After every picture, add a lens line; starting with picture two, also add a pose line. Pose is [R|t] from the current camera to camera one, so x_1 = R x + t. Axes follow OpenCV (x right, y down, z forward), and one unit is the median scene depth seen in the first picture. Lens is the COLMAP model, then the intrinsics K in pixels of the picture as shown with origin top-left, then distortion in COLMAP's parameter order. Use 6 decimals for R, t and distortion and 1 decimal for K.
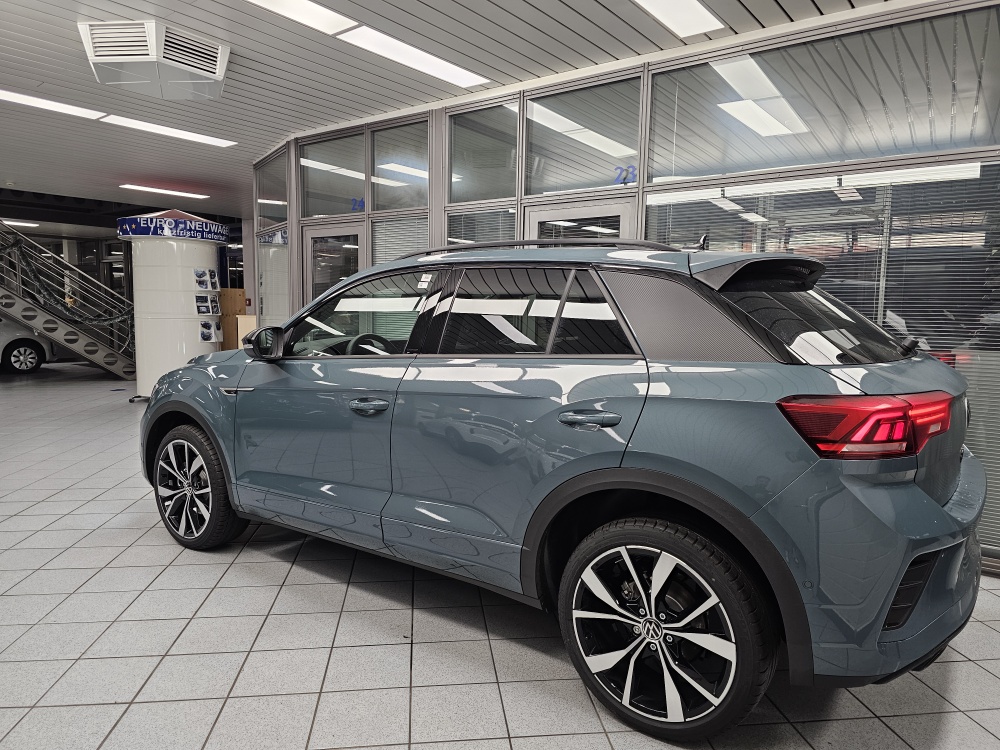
lens RADIAL K [[674.1, 0, 502.0], [0, 674.1, 380.2], [0, 0, 1]] dist [0.004163, -0.001319]
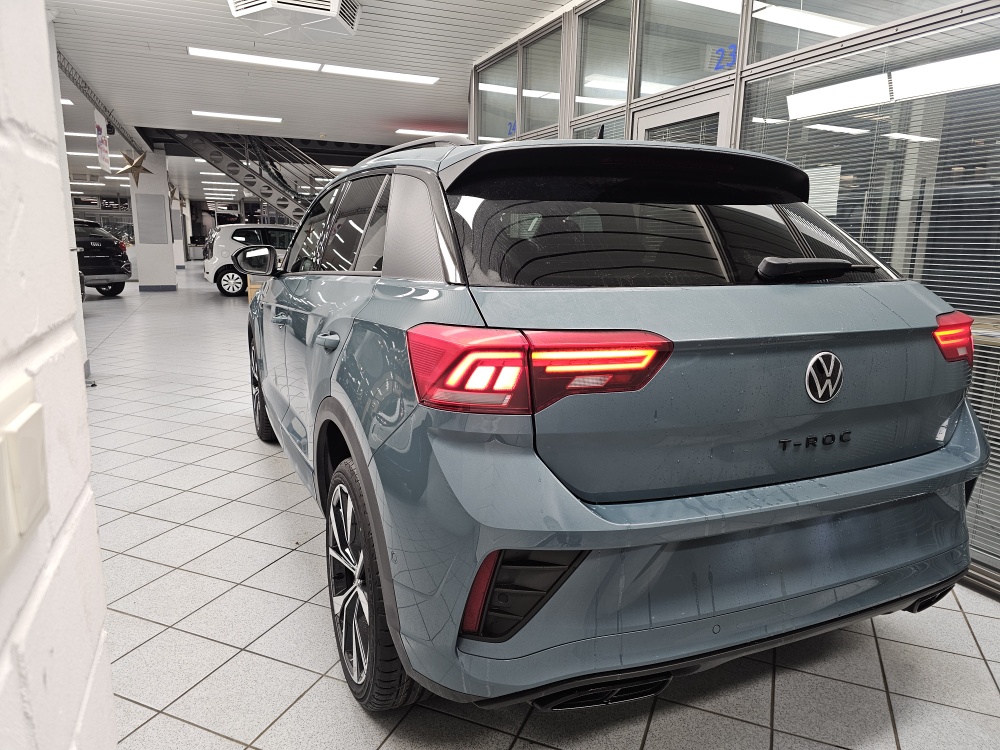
lens RADIAL K [[669.0, 0, 504.3], [0, 669.0, 378.1], [0, 0, 1]] dist [0.056409, -0.056220]
pose [[0.874354, 0.089102, -0.477038, 0.380758], [-0.044772, 0.993618, 0.103528, 0.000367], [0.483218, -0.069162, 0.872764, 0.155902]]
